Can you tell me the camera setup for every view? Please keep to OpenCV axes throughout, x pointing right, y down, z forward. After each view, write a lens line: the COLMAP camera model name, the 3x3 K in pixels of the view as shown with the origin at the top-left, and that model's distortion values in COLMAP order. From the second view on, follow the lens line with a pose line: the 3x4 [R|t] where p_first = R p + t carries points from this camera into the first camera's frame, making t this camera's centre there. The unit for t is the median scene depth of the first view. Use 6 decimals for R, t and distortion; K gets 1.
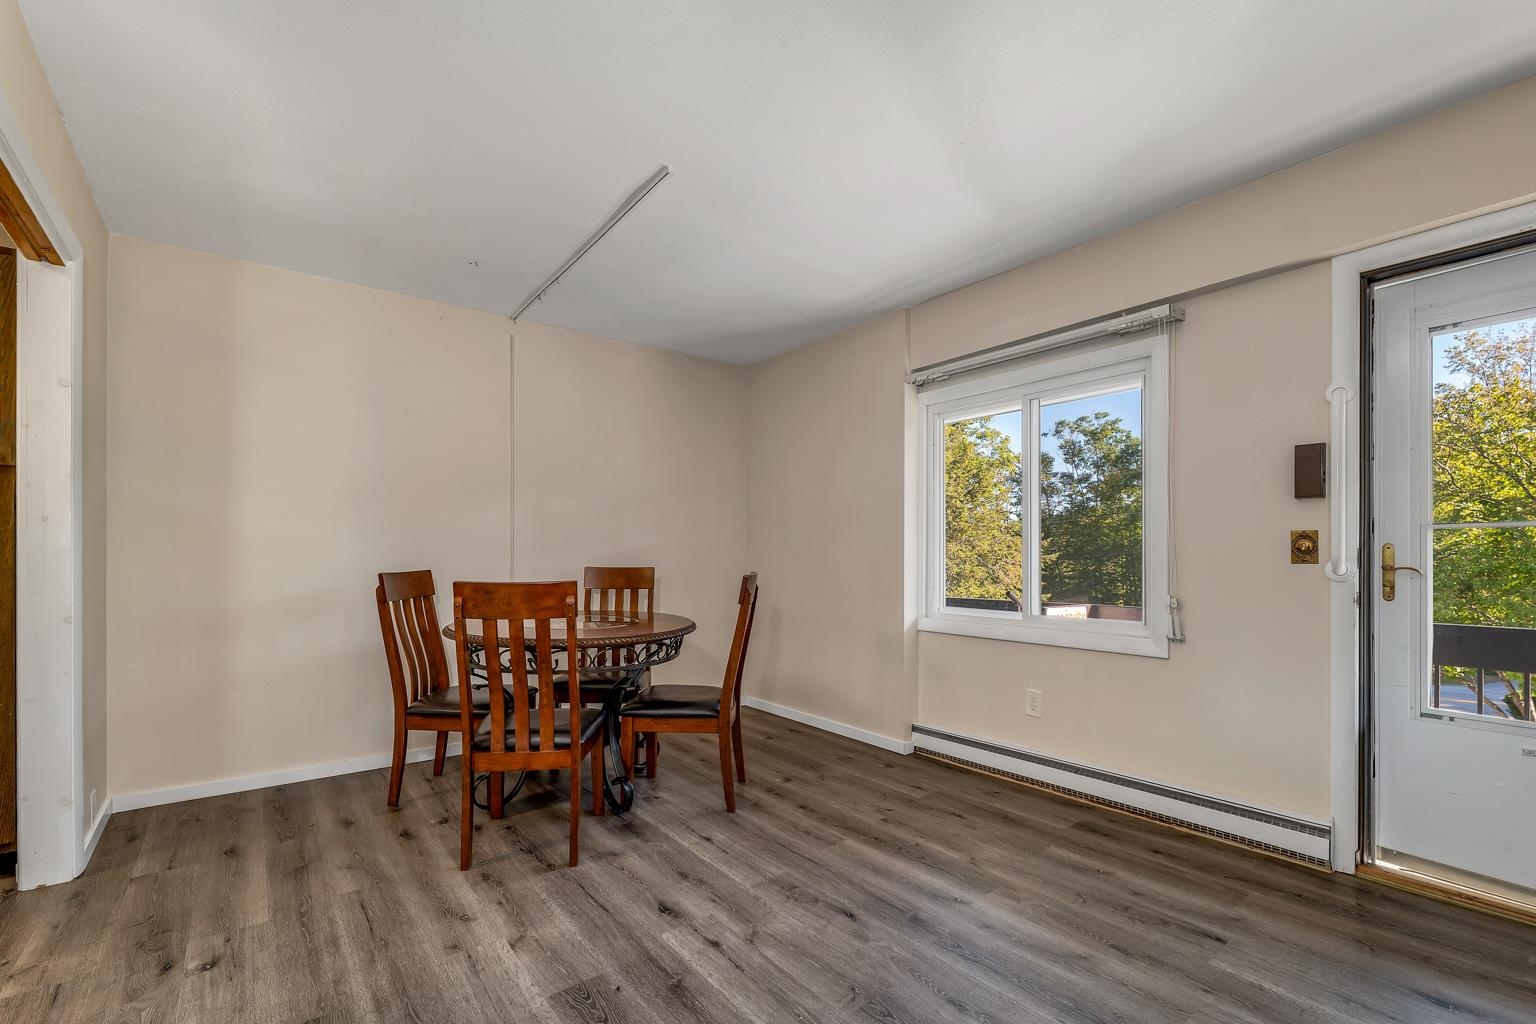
lens RADIAL K [[673.5, 0, 768.9], [0, 673.5, 548.0], [0, 0, 1]] dist [0.000460, 0.000096]
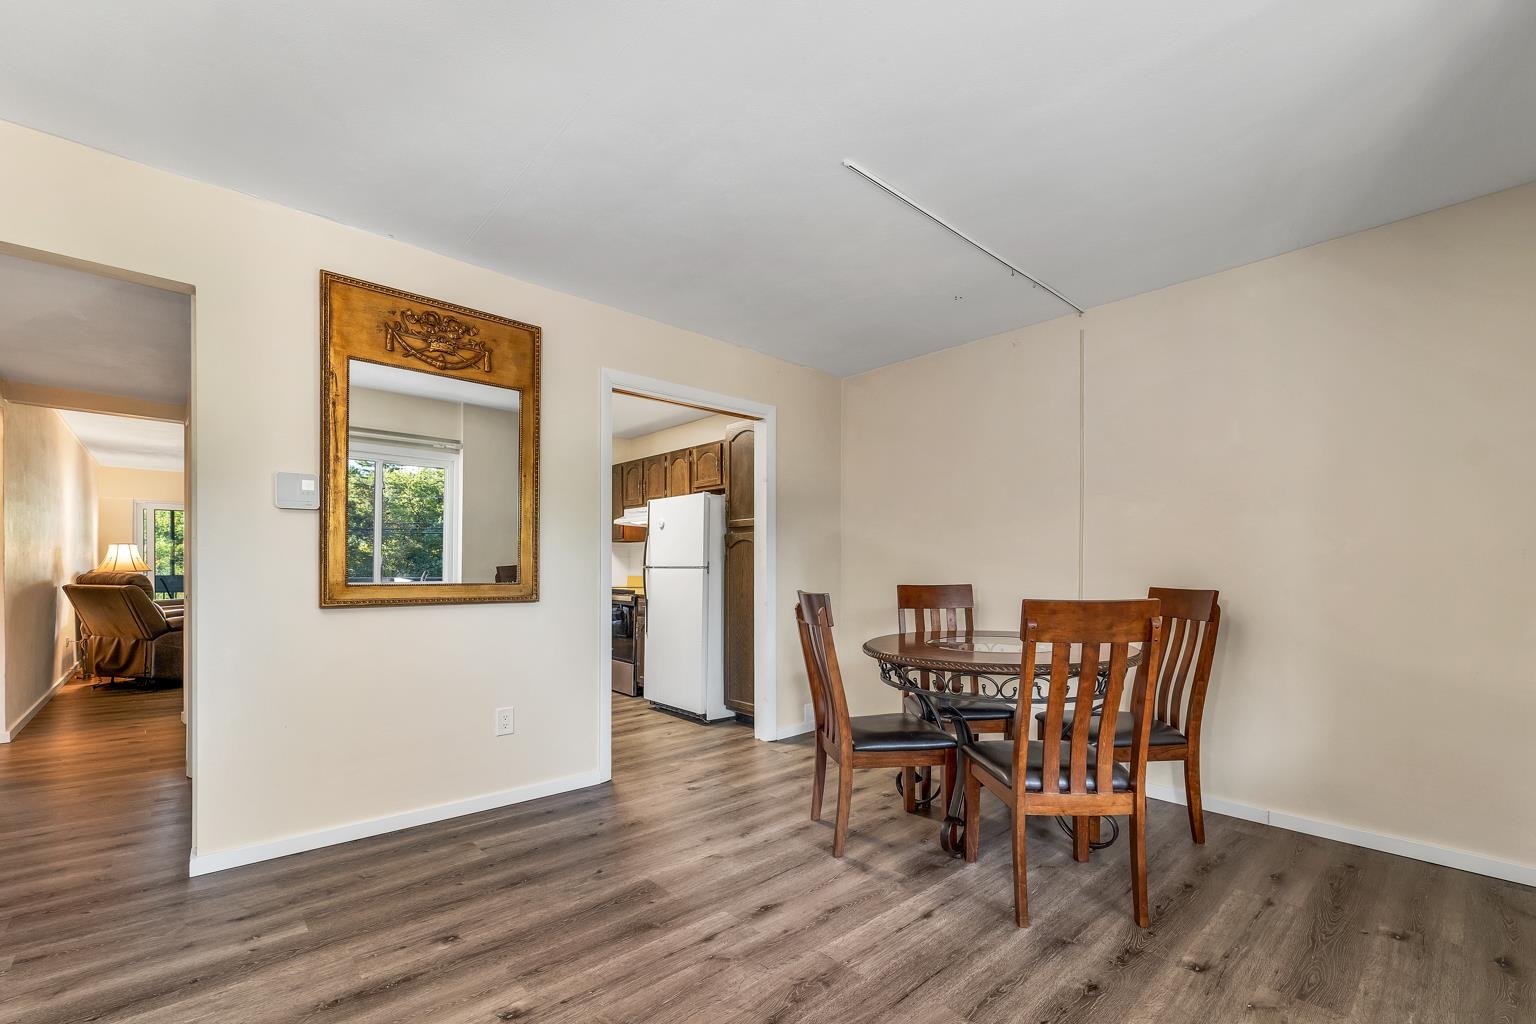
lens RADIAL K [[656.0, 0, 763.5], [0, 656.0, 573.1], [0, 0, 1]] dist [-0.001381, -0.000275]
pose [[0.061646, 0.001112, -0.998097, 0.753692], [0.003557, 0.999993, 0.001334, 0.013600], [0.998092, -0.003632, 0.061642, 0.817878]]
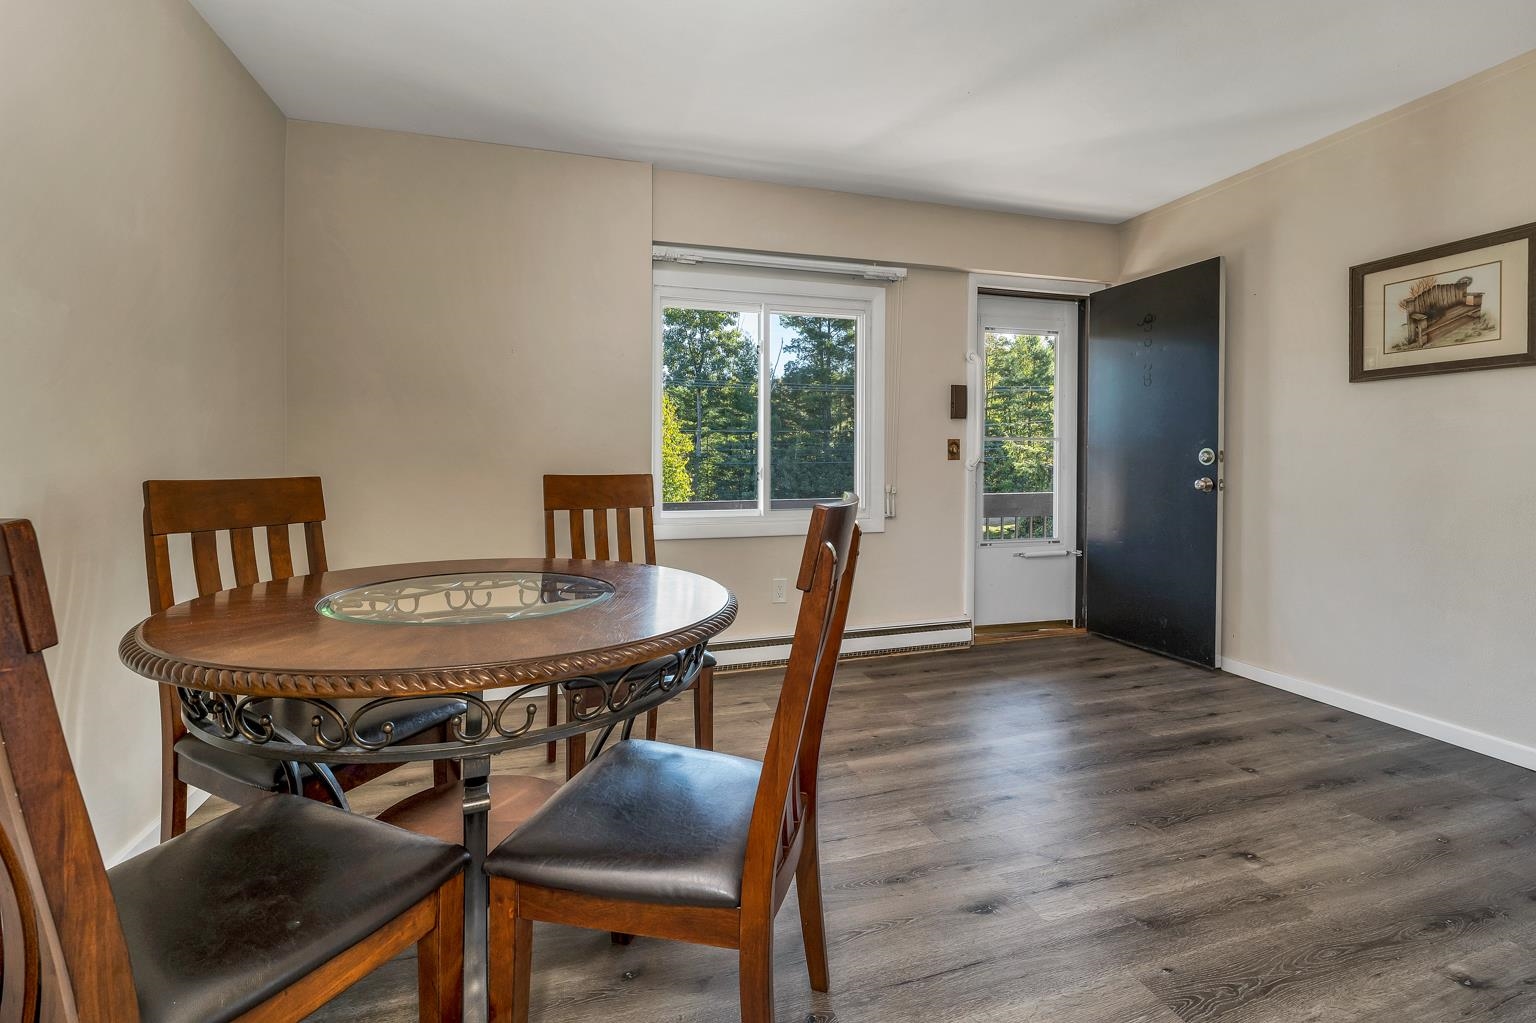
lens RADIAL K [[675.1, 0, 773.0], [0, 675.1, 461.2], [0, 0, 1]] dist [-0.001136, -0.000305]
pose [[0.351726, -0.003994, 0.936094, -0.840318], [-0.007949, 0.999942, 0.007253, 0.018291], [-0.936069, -0.009992, 0.351674, 0.839992]]
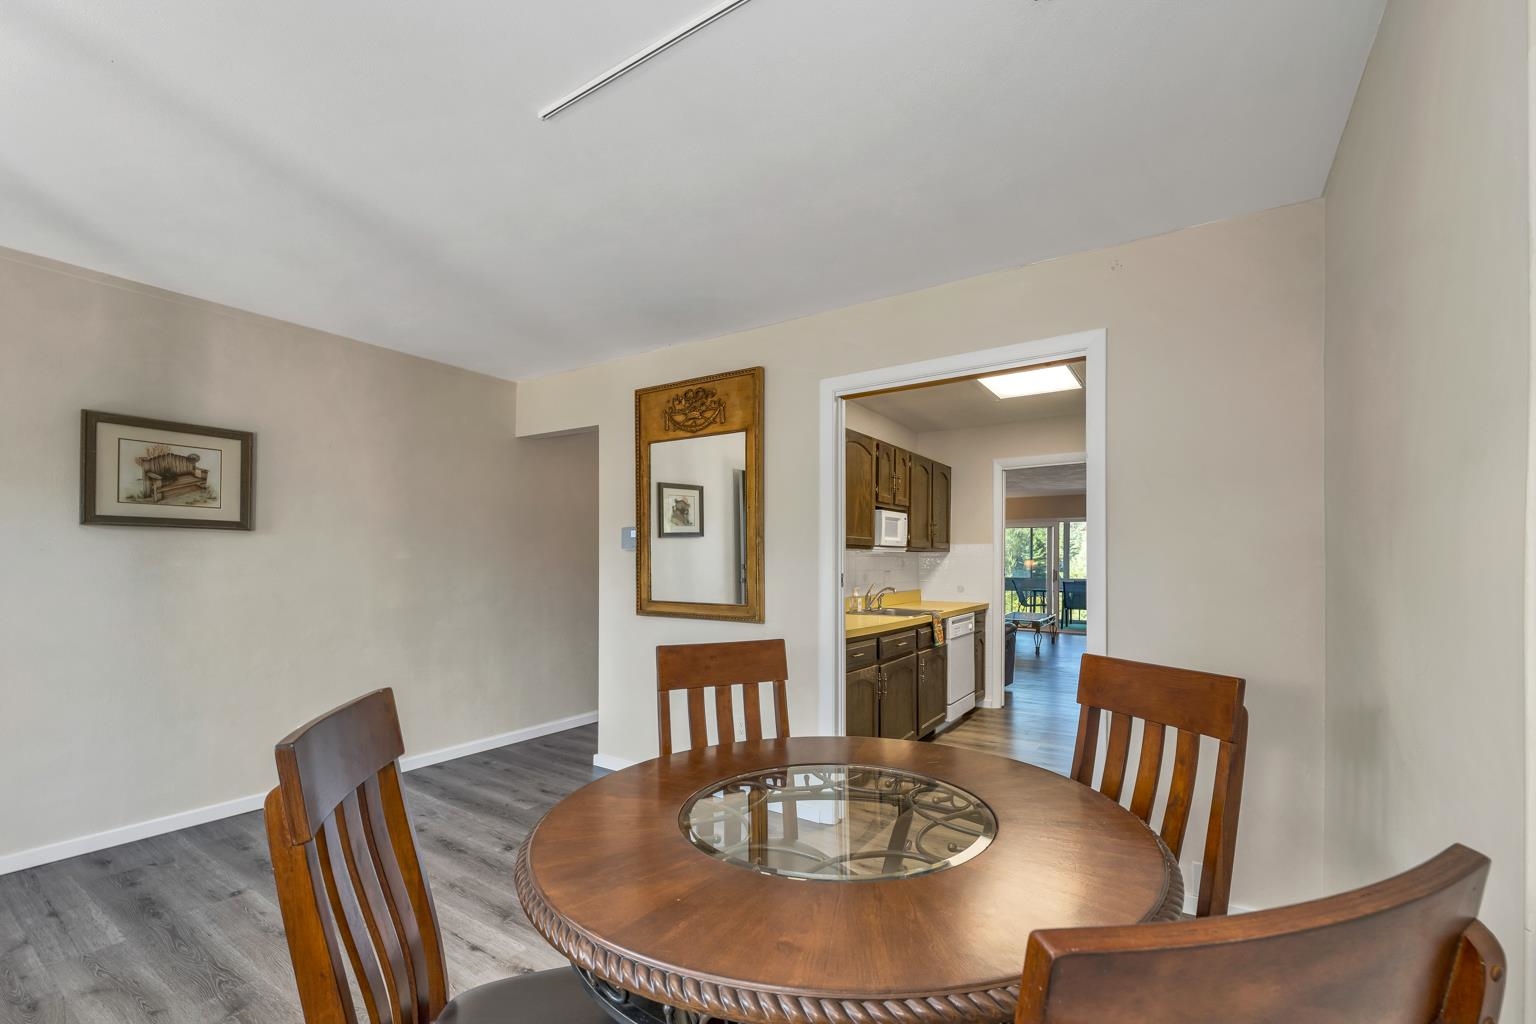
lens RADIAL K [[647.0, 0, 768.8], [0, 647.0, 561.8], [0, 0, 1]] dist [-0.001124, -0.000144]
pose [[-0.949957, -0.006150, -0.312321, -0.165496], [-0.003212, 0.999946, -0.009922, -0.046777], [0.312365, -0.008422, -0.949925, 1.758187]]
